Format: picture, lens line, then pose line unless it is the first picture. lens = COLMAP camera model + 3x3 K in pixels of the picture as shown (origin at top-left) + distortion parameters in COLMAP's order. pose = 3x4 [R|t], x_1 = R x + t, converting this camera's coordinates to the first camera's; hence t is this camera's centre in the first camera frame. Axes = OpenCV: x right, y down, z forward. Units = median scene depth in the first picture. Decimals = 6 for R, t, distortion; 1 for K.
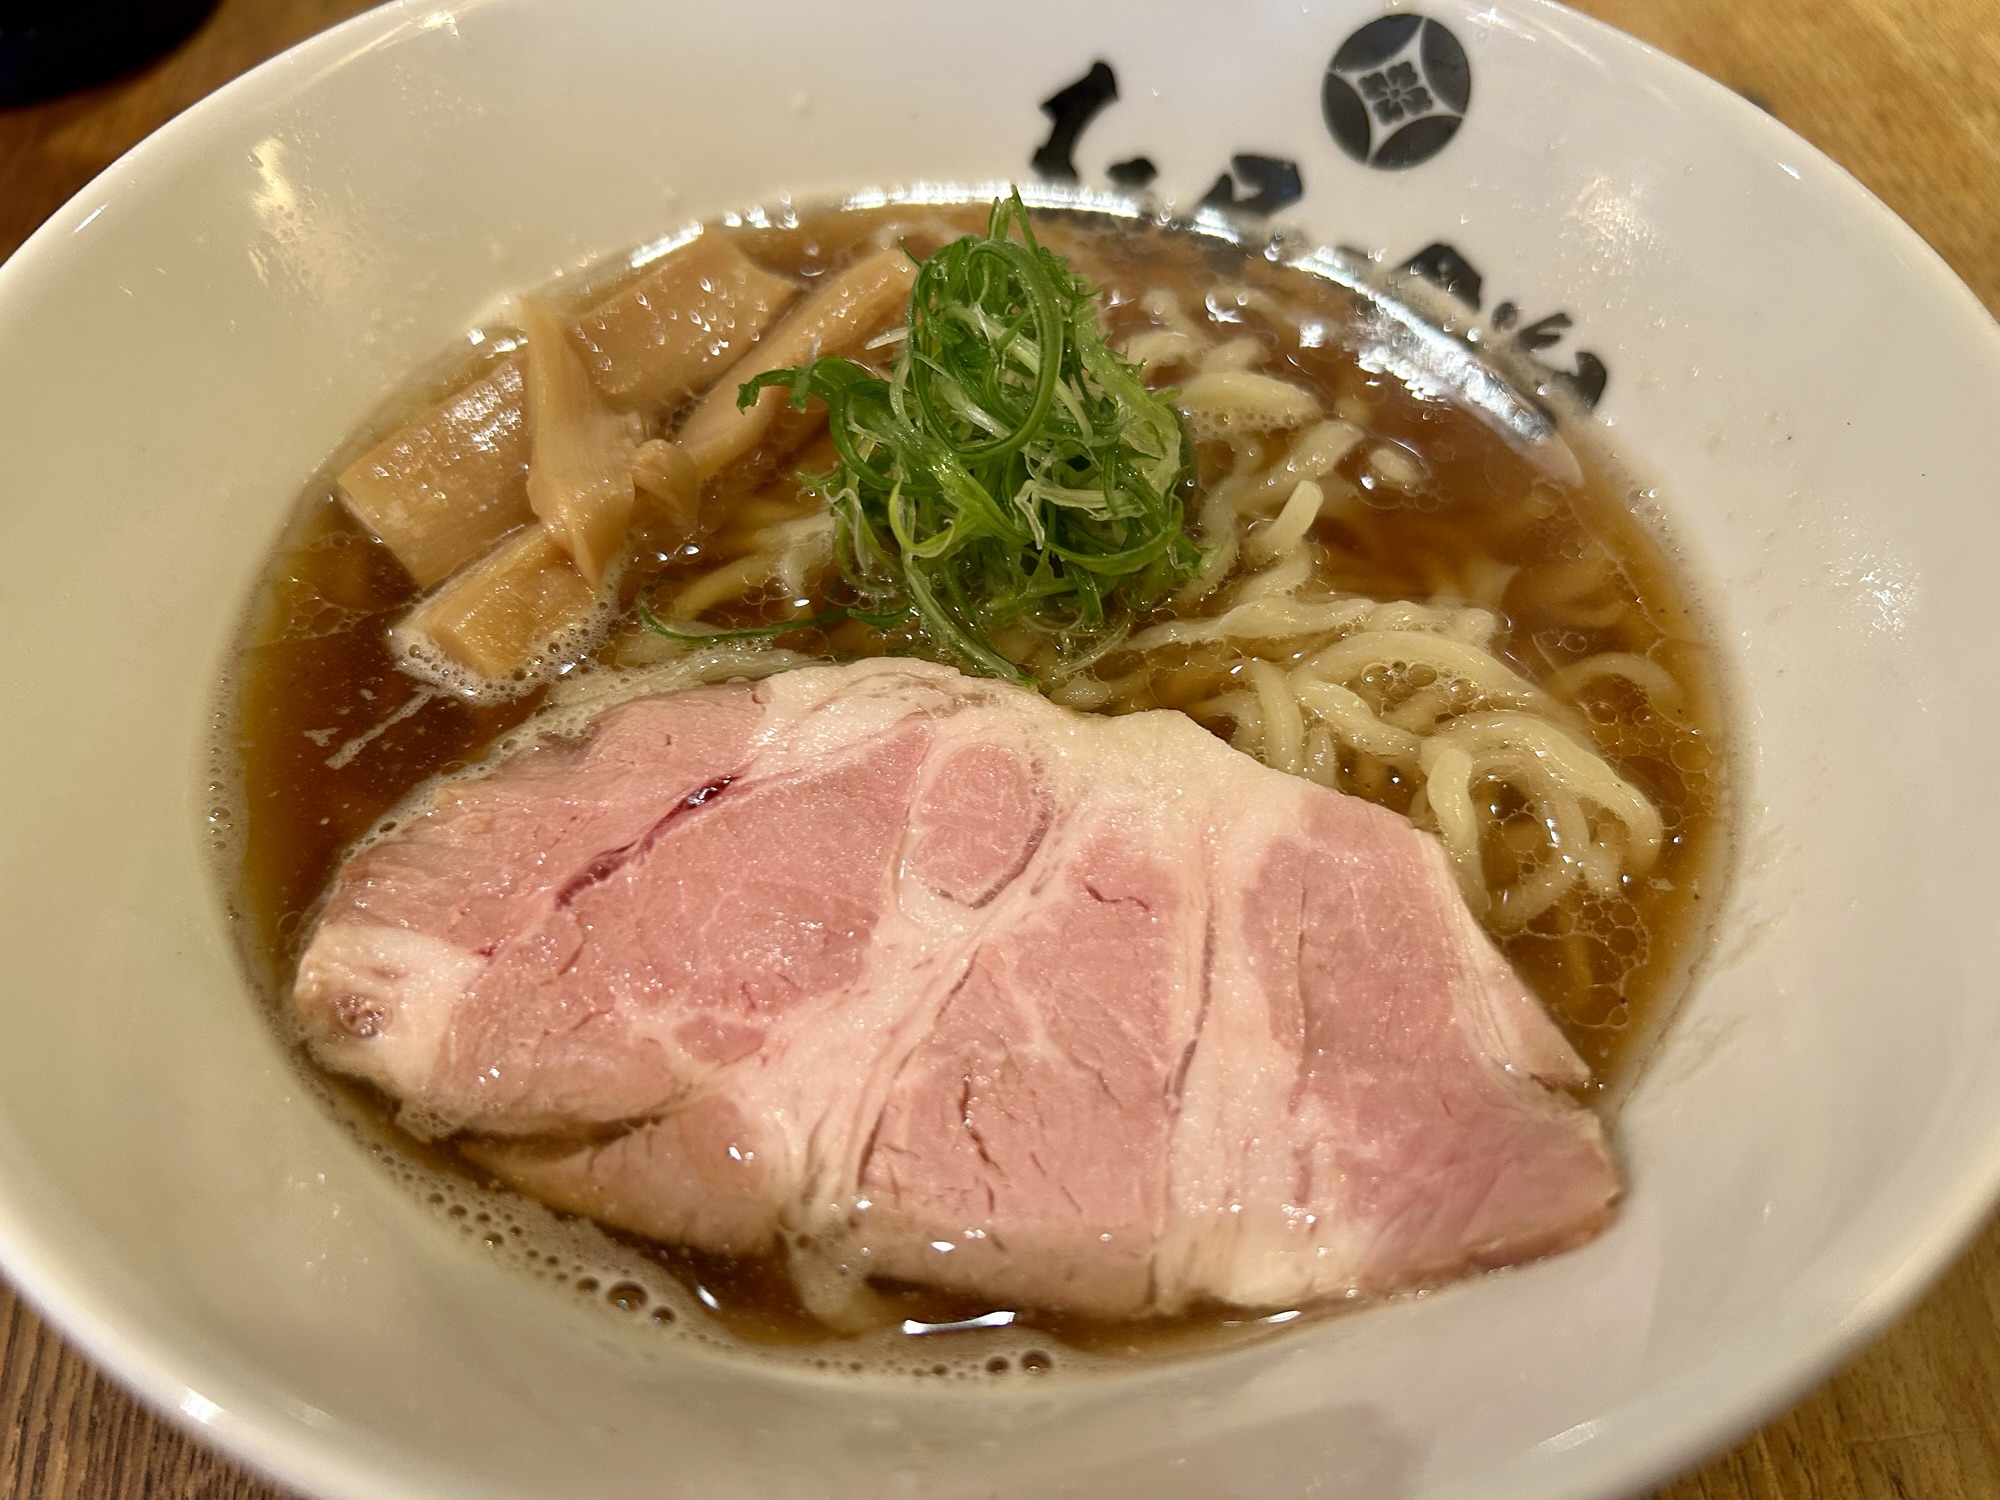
lens RADIAL K [[1515.1, 0, 1003.4], [0, 1515.1, 749.7], [0, 0, 1]] dist [-0.067395, 0.006395]
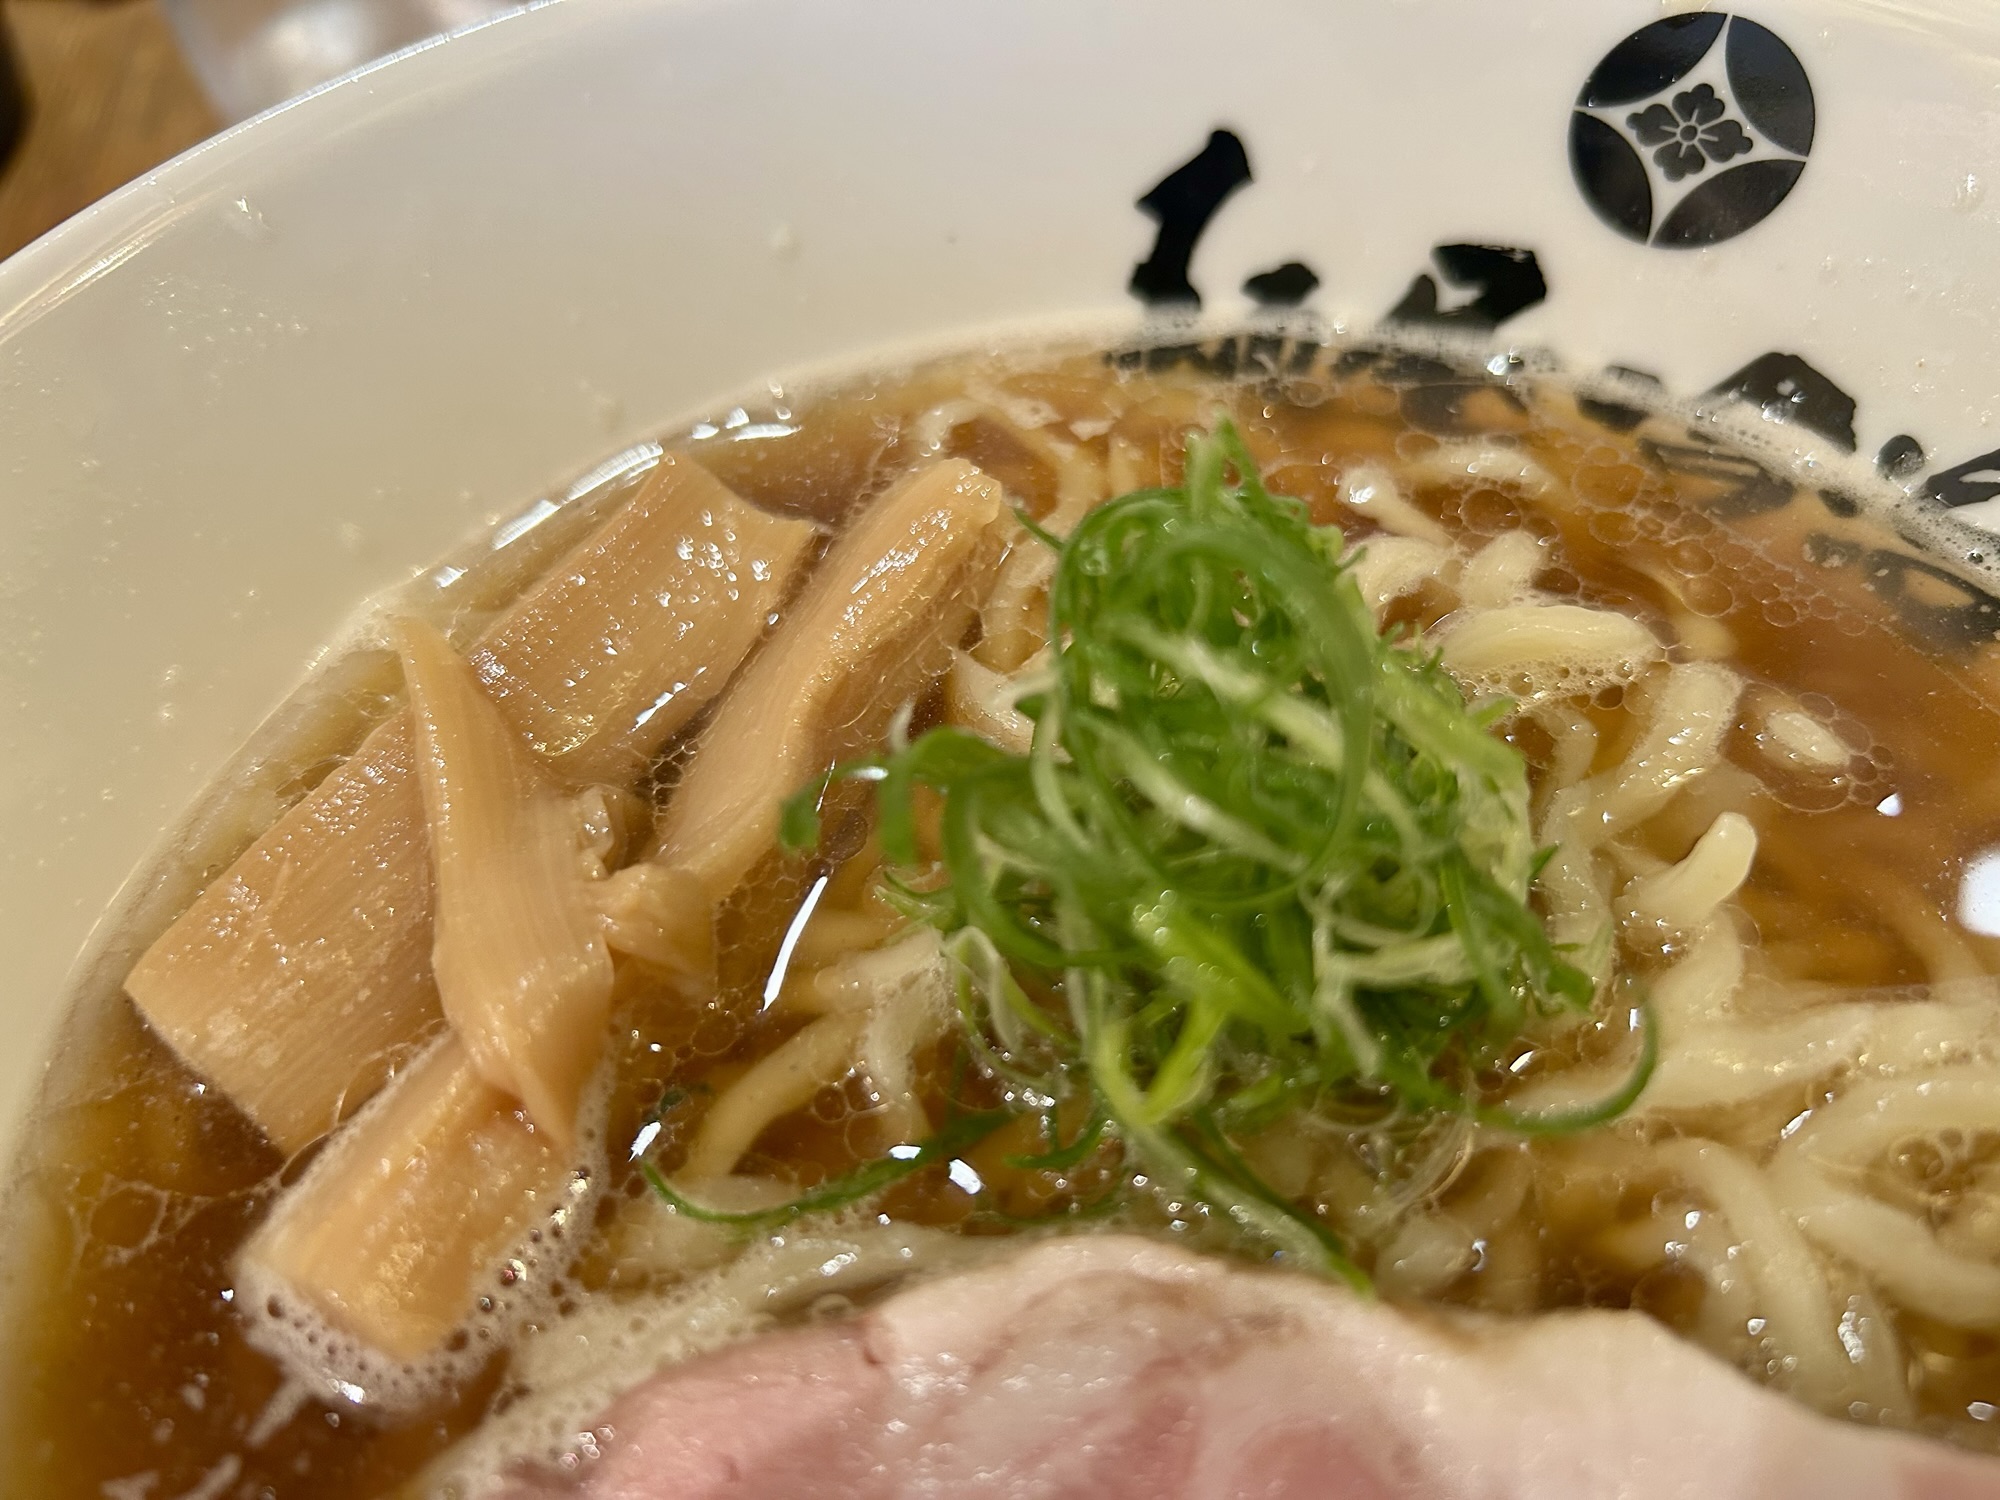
lens RADIAL K [[1515.1, 0, 1003.8], [0, 1515.1, 752.7], [0, 0, 1]] dist [-0.067395, 0.006395]
pose [[0.992389, -0.123077, 0.004126, -0.082708], [0.123113, 0.992343, -0.009905, -0.228980], [-0.002875, 0.010338, 0.999942, 0.402669]]
